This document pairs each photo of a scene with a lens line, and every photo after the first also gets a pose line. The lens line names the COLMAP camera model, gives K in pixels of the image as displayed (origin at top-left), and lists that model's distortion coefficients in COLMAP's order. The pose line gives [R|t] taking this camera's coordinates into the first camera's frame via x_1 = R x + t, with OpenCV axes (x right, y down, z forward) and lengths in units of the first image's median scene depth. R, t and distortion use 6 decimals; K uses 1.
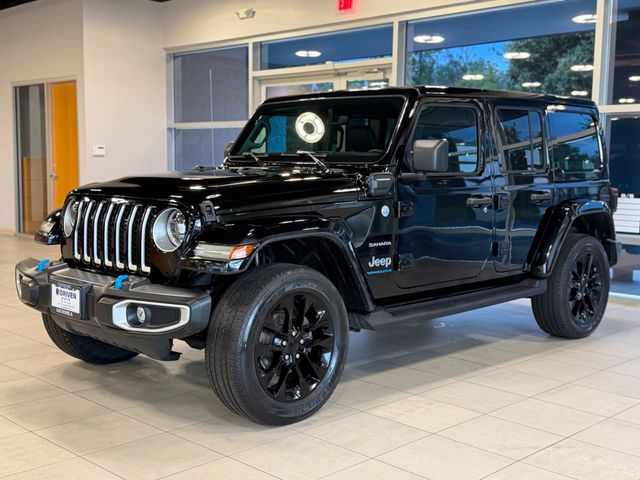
lens RADIAL K [[787.9, 0, 319.0], [0, 787.9, 239.5], [0, 0, 1]] dist [0.207341, -0.490973]
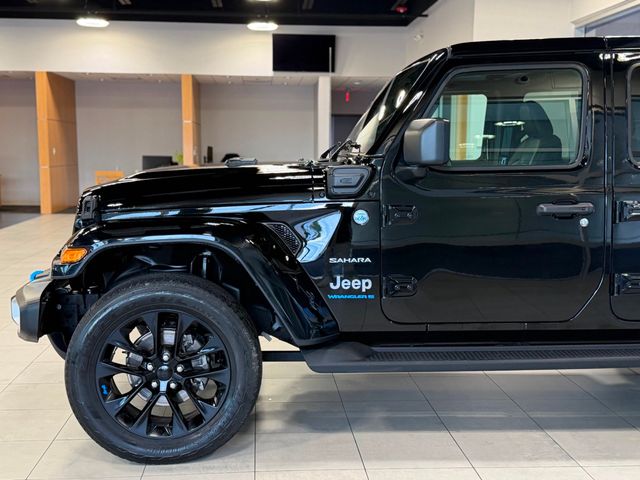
lens RADIAL K [[819.7, 0, 317.2], [0, 819.7, 236.5], [0, 0, 1]] dist [0.106709, -0.040593]
pose [[0.747550, 0.057393, -0.661721, 0.564912], [-0.054614, 0.998198, 0.024878, -0.034226], [0.661956, 0.017542, 0.749337, 0.387015]]
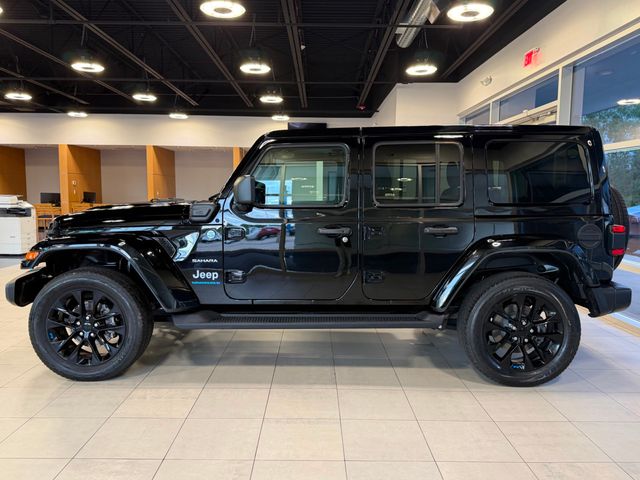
lens RADIAL K [[502.1, 0, 319.1], [0, 502.1, 239.1], [0, 0, 1]] dist [0.088759, -0.145381]
pose [[0.703824, 0.058168, -0.707989, 0.754429], [-0.066317, 0.997670, 0.016041, -0.052113], [0.707273, 0.035662, 0.706041, 0.560136]]
